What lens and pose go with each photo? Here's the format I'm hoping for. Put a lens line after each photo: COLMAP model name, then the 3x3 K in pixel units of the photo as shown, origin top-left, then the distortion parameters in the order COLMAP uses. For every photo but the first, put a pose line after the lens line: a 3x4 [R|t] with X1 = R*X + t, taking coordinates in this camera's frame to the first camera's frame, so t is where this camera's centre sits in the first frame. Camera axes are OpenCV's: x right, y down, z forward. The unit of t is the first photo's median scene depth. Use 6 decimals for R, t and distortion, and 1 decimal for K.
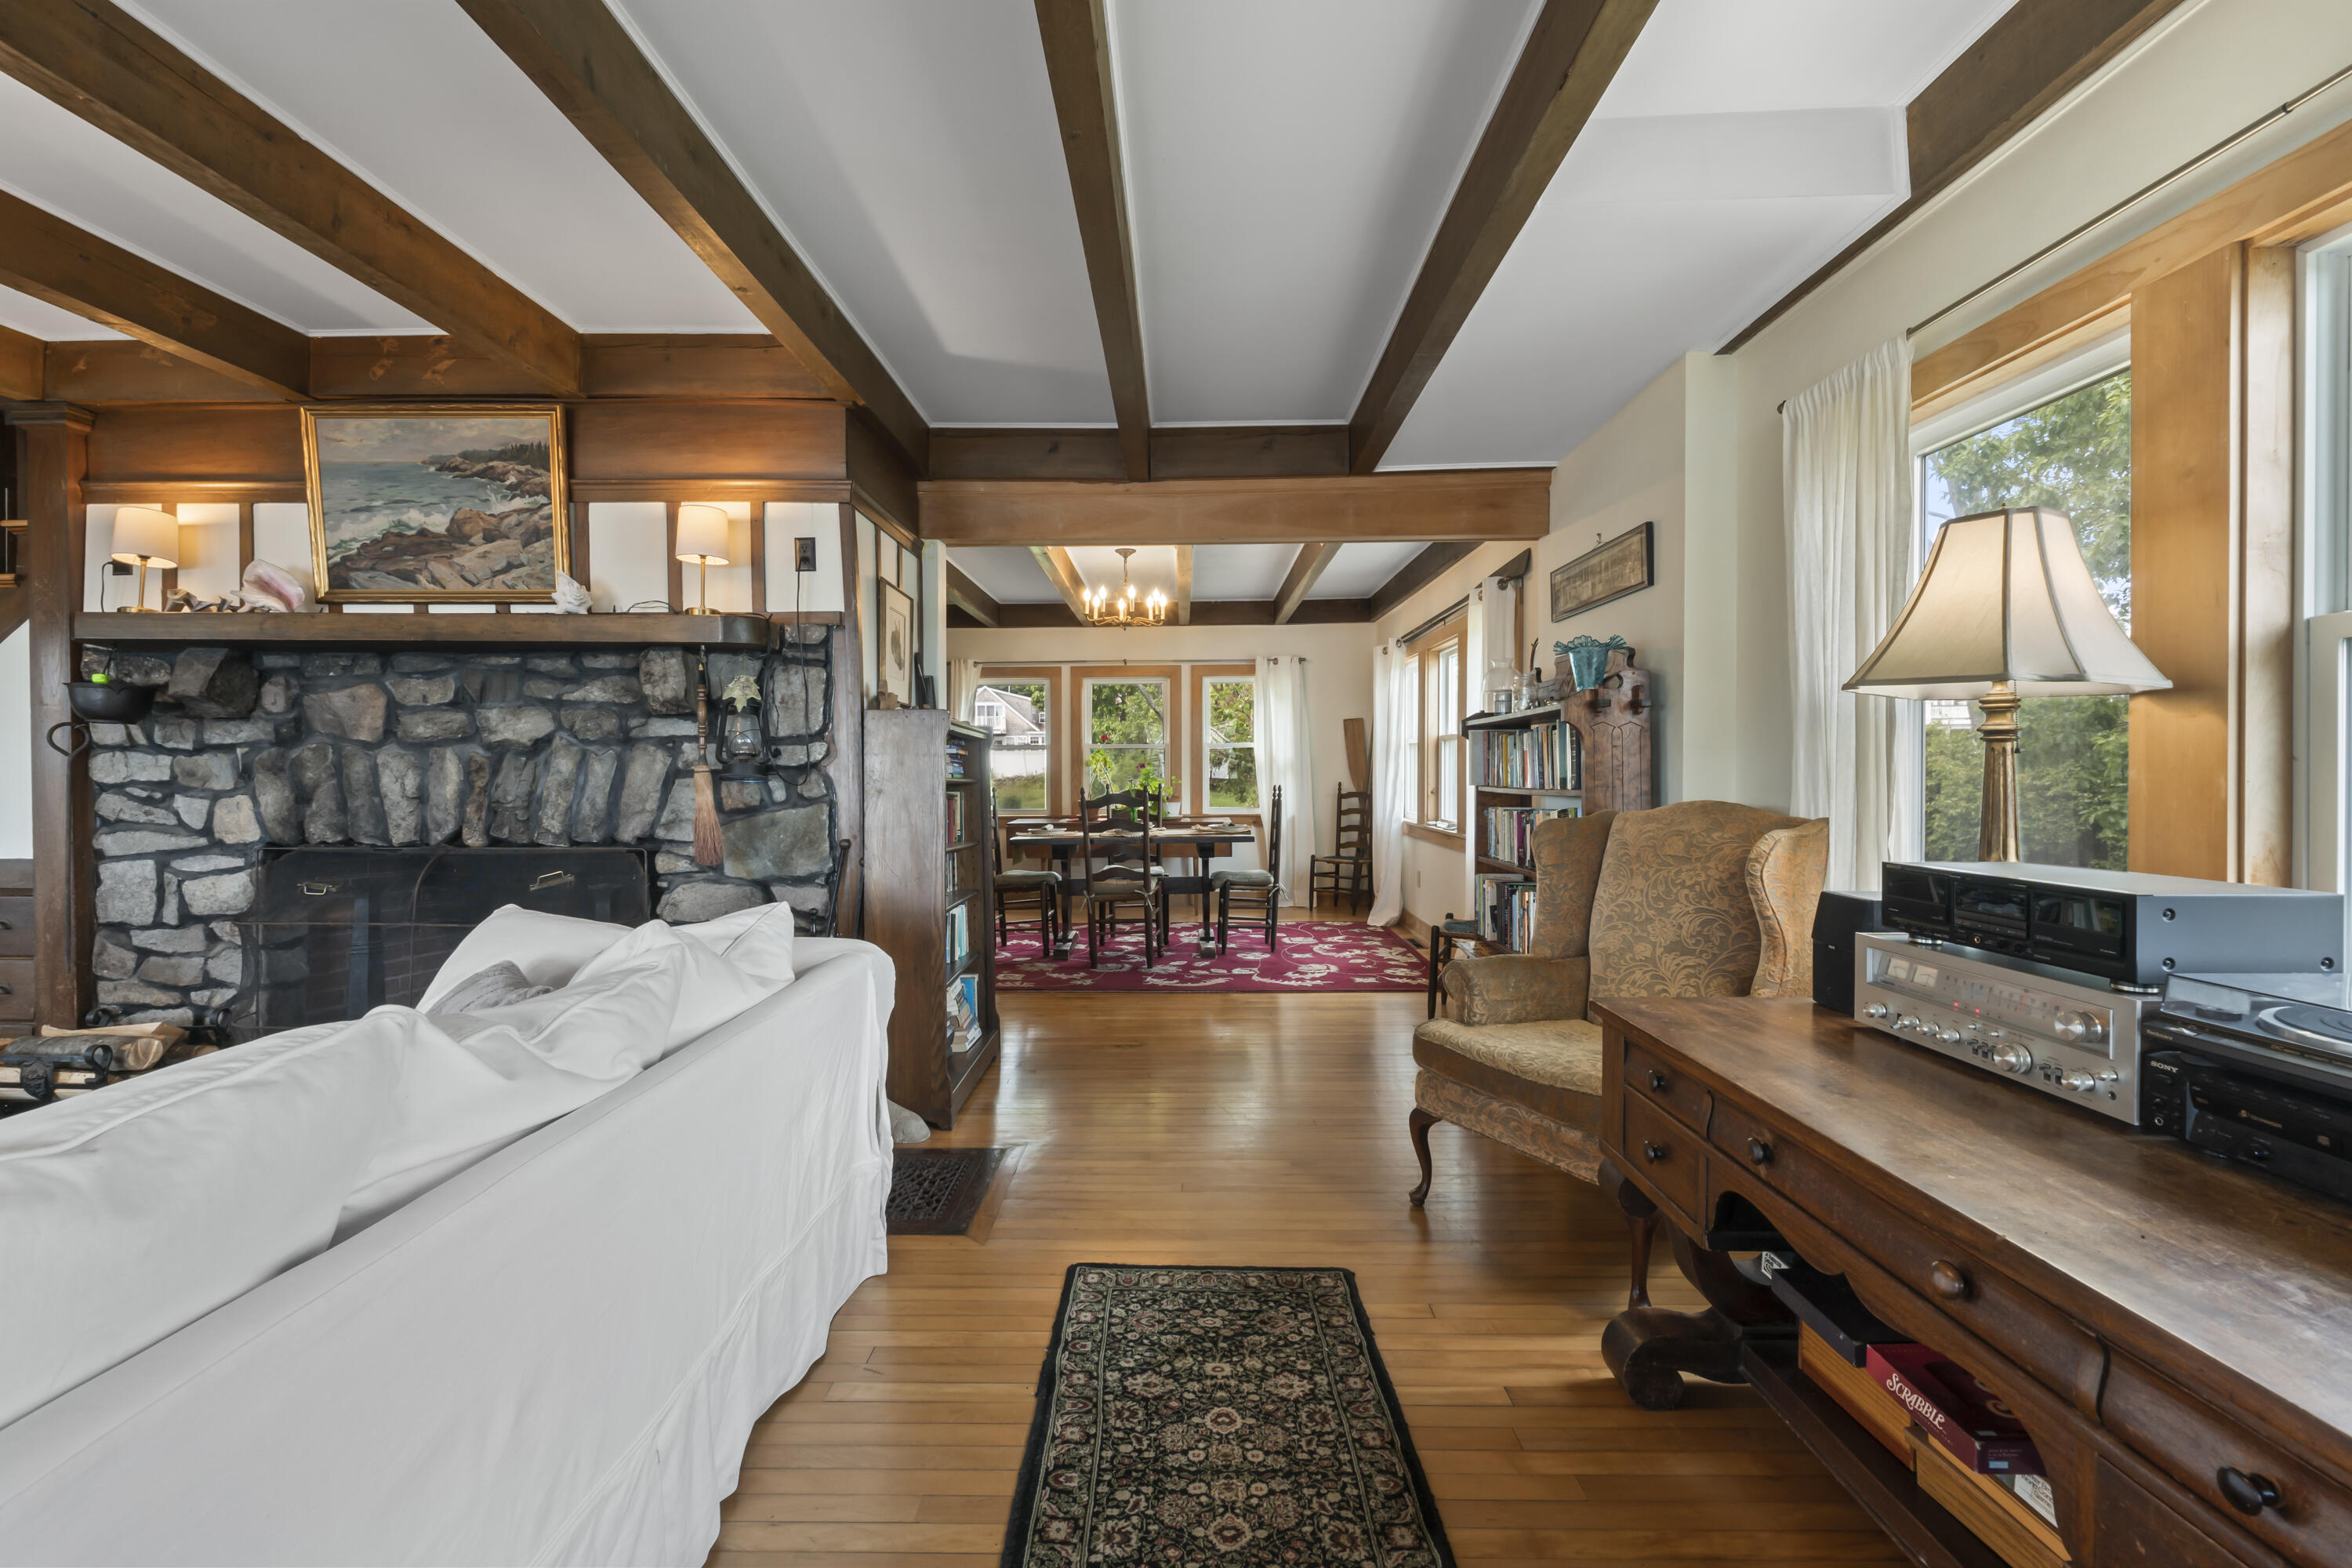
lens RADIAL K [[997.7, 0, 1172.7], [0, 997.7, 783.9], [0, 0, 1]] dist [-0.002947, -0.000347]
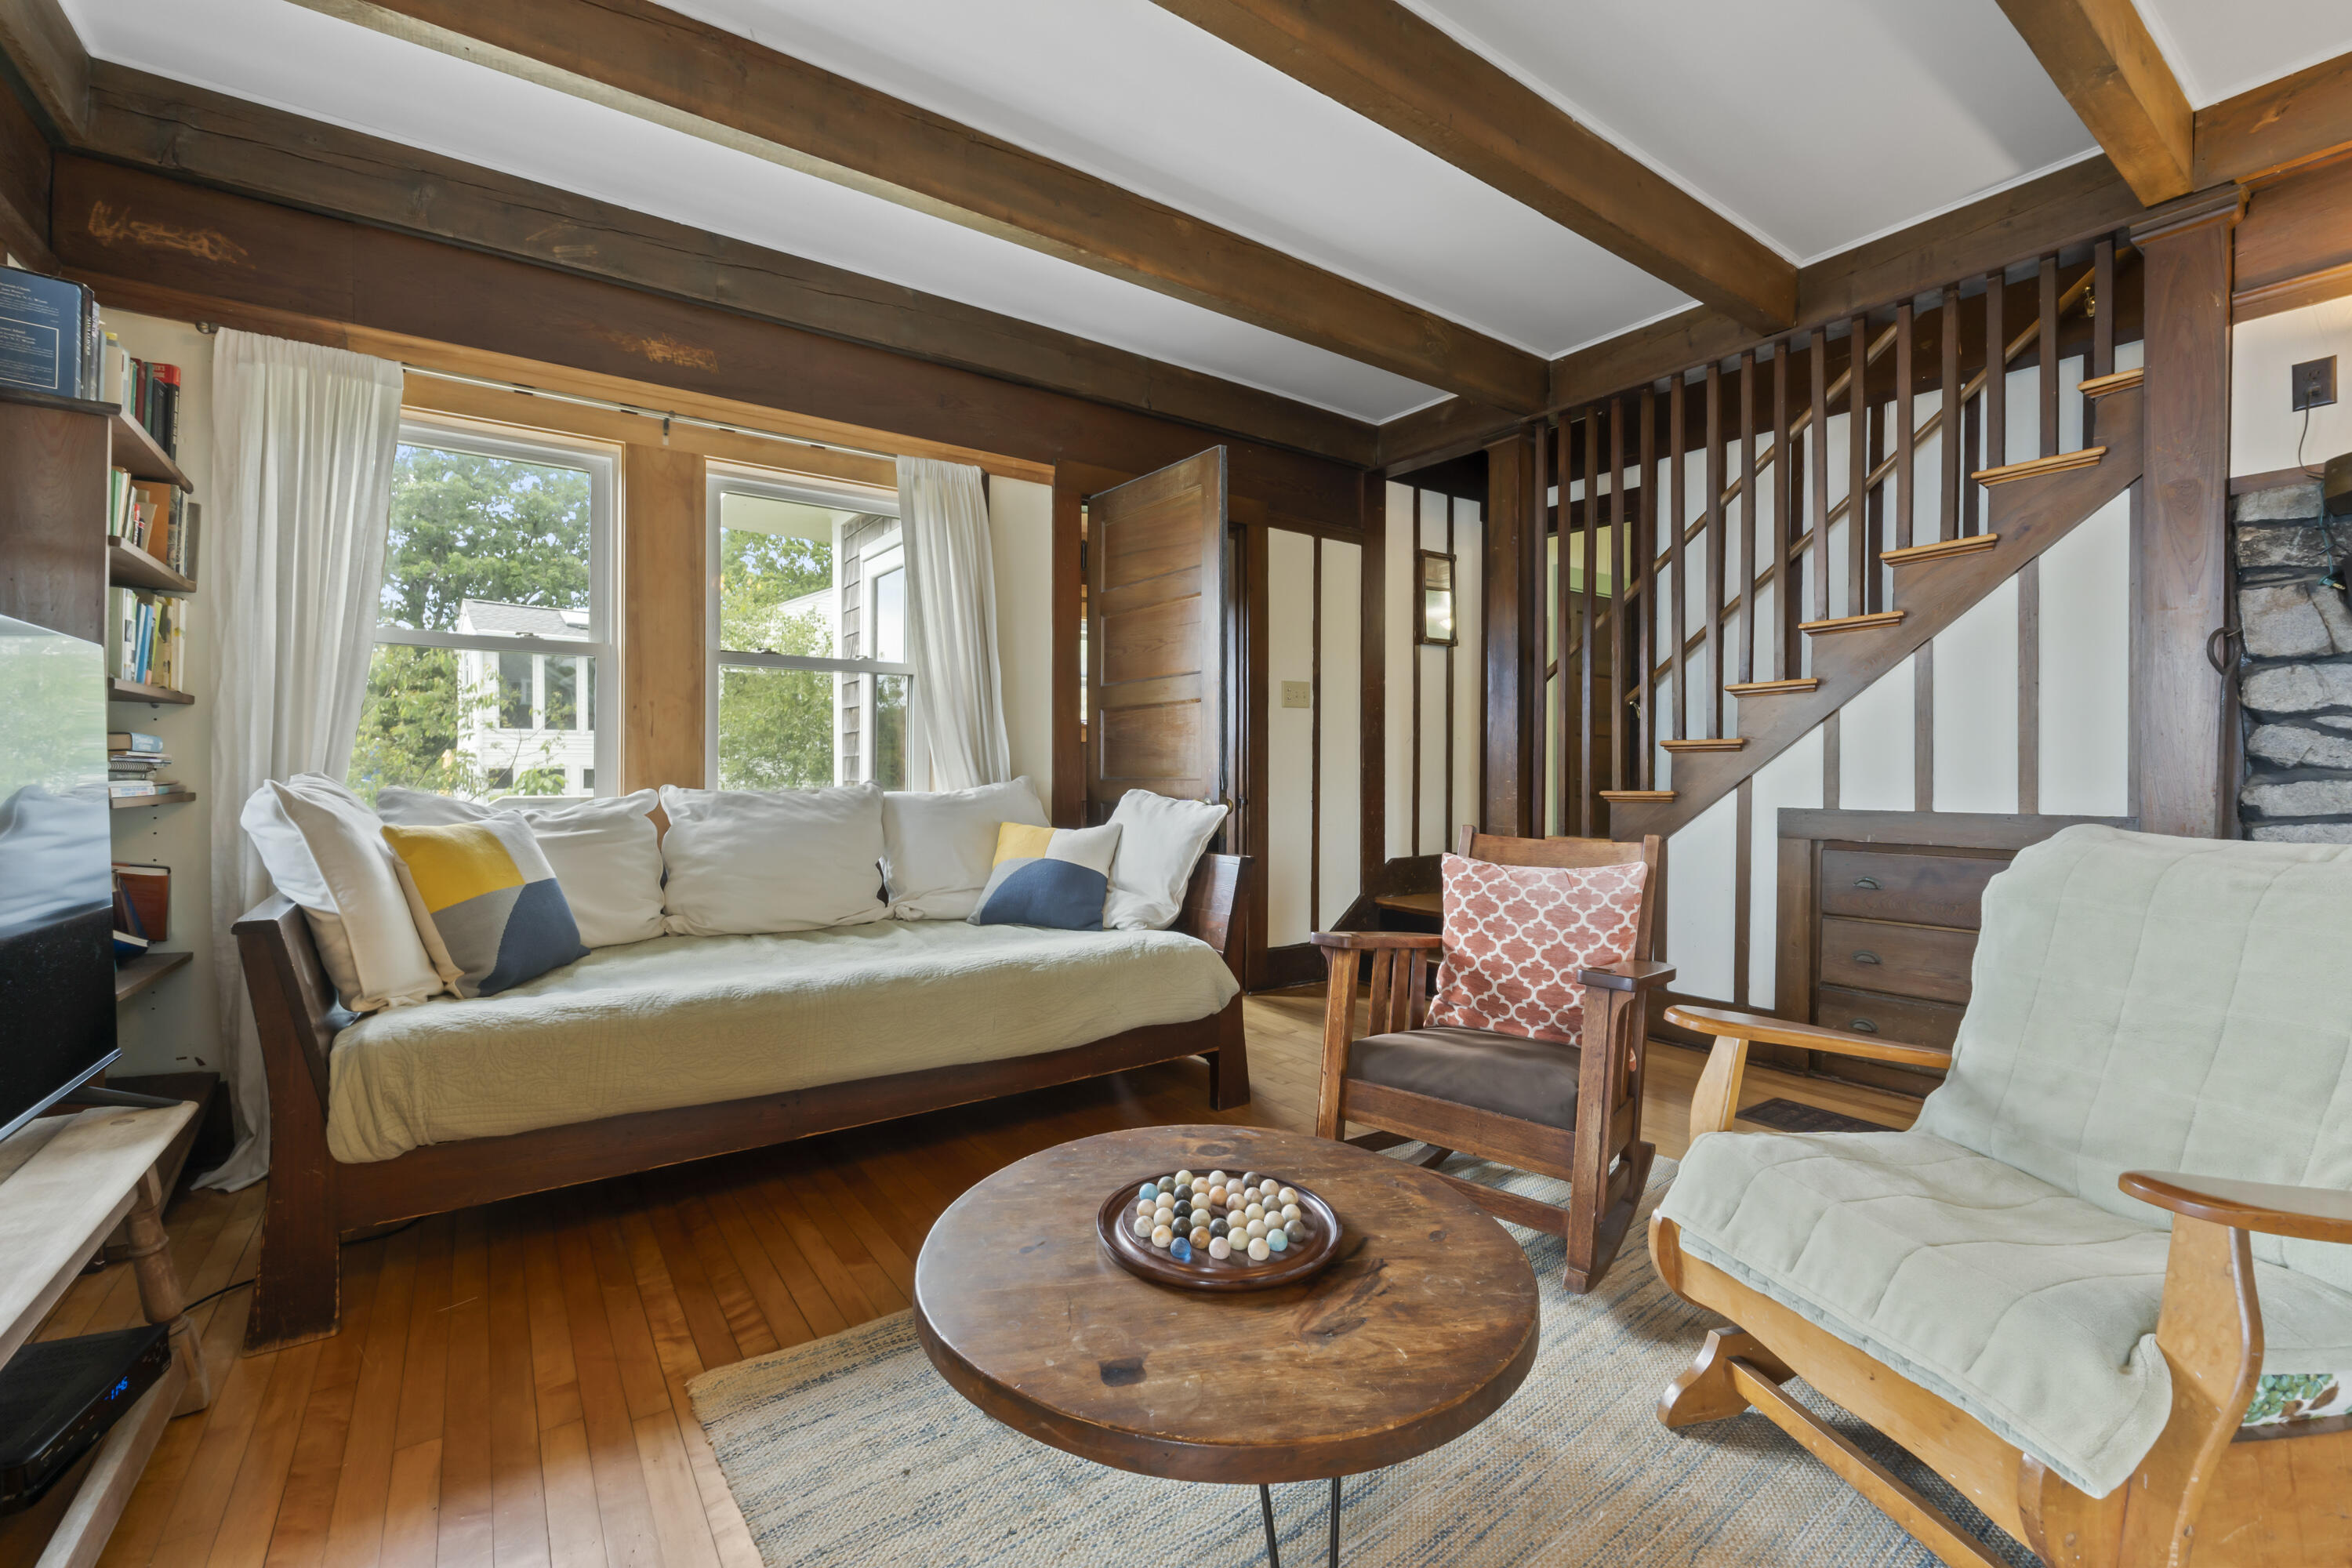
lens RADIAL K [[997.7, 0, 1178.1], [0, 997.7, 774.1], [0, 0, 1]] dist [-0.002947, -0.000347]
pose [[0.588417, 0.001870, -0.808556, -0.969676], [-0.013090, 0.999888, -0.007214, 0.058848], [0.808452, 0.014828, 0.588376, -0.035750]]
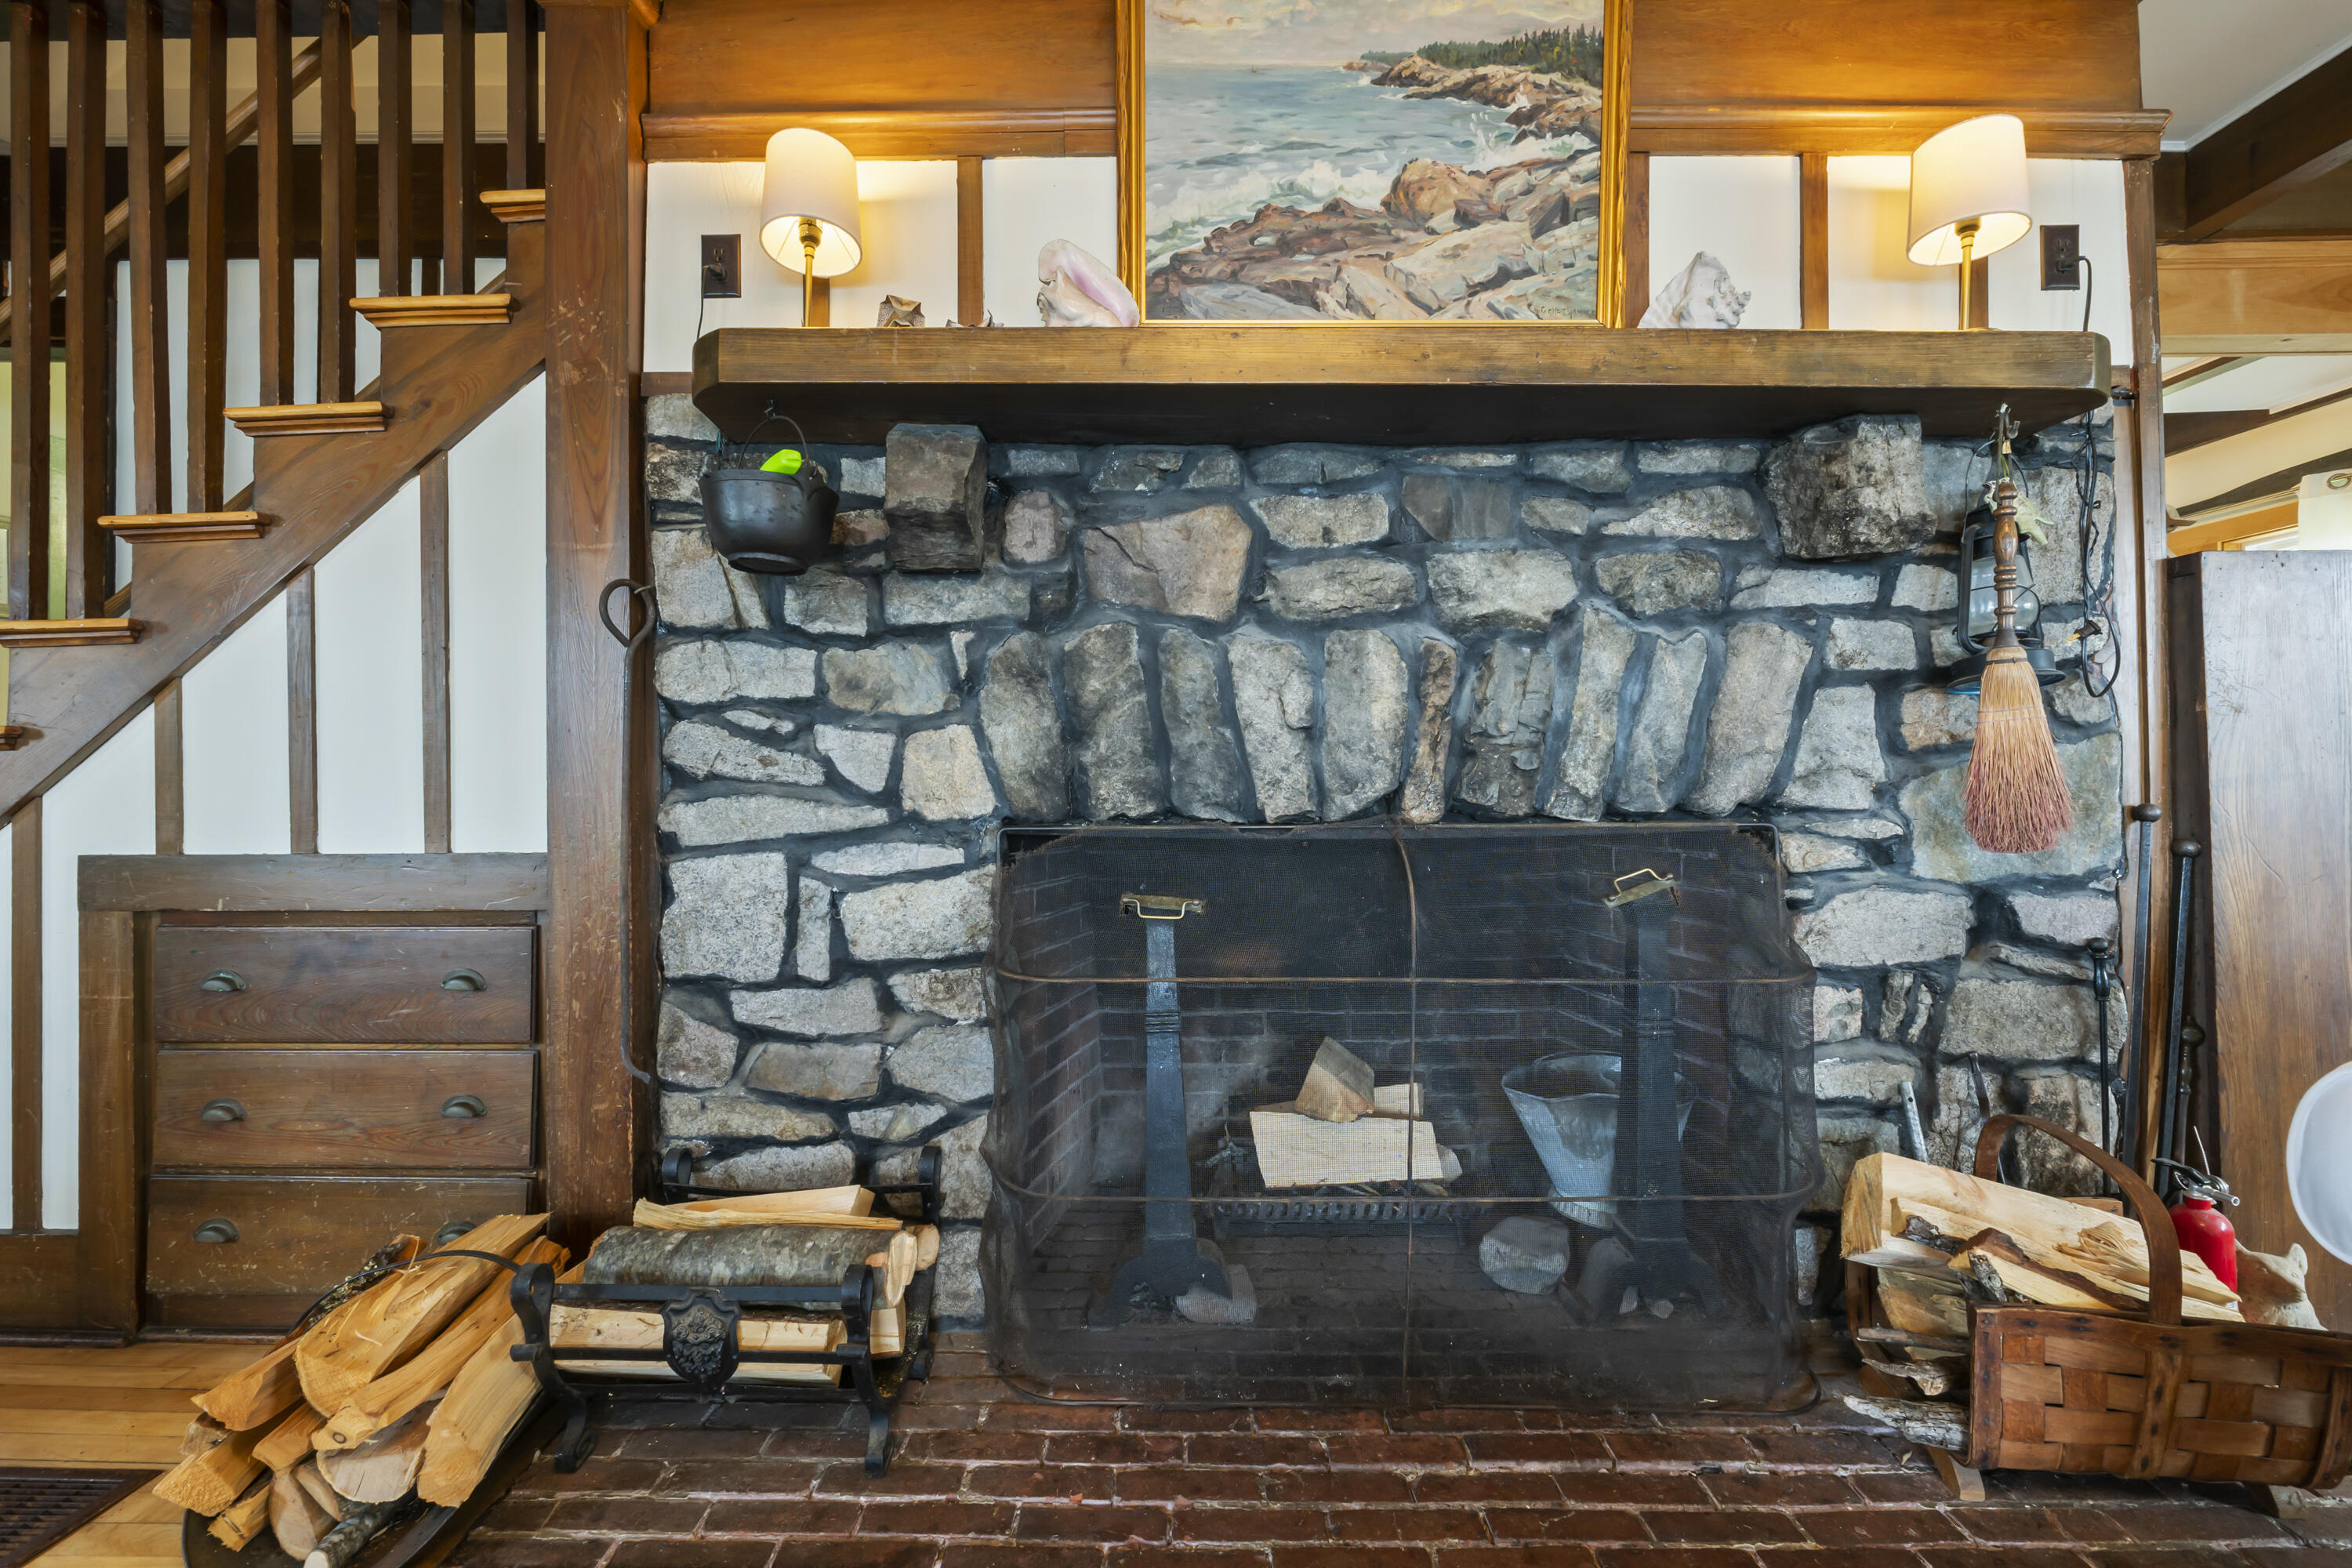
lens RADIAL K [[997.7, 0, 1179.7], [0, 997.7, 780.3], [0, 0, 1]] dist [-0.002947, -0.000347]
pose [[0.999890, -0.004769, 0.014025, -0.834509], [0.004979, 0.999875, -0.014992, 0.048302], [-0.013952, 0.015060, 0.999789, 0.489572]]
